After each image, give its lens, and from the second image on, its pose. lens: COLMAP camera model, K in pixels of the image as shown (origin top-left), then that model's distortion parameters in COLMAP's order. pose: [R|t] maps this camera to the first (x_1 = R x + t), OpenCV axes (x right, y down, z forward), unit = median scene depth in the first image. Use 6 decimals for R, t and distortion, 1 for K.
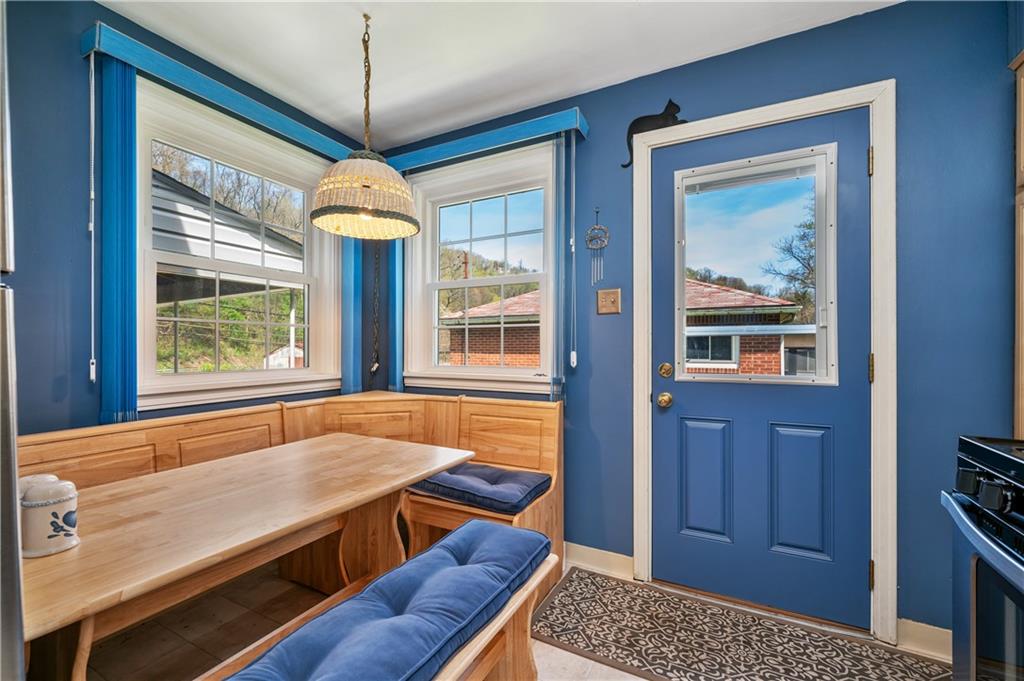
lens RADIAL K [[435.8, 0, 511.8], [0, 435.8, 345.5], [0, 0, 1]] dist [-0.000643, -0.000242]
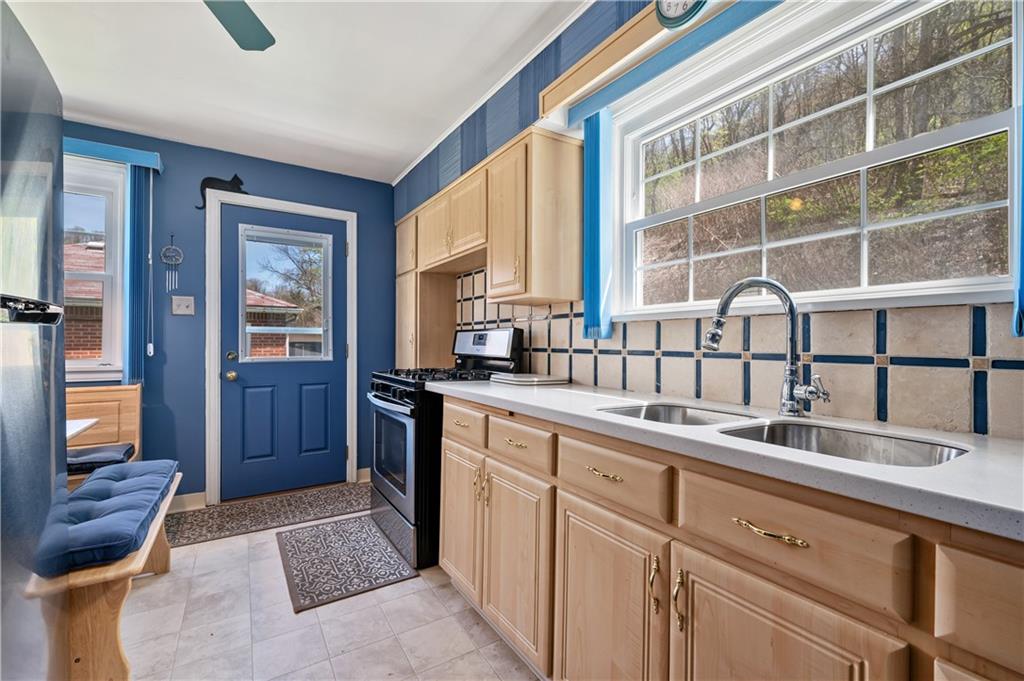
lens RADIAL K [[435.8, 0, 511.8], [0, 435.8, 345.5], [0, 0, 1]] dist [-0.000643, -0.000242]
pose [[0.499889, -0.005005, 0.866075, -0.445815], [-0.004842, 0.999952, 0.008573, 0.003468], [-0.866076, -0.008480, 0.499840, -0.552826]]
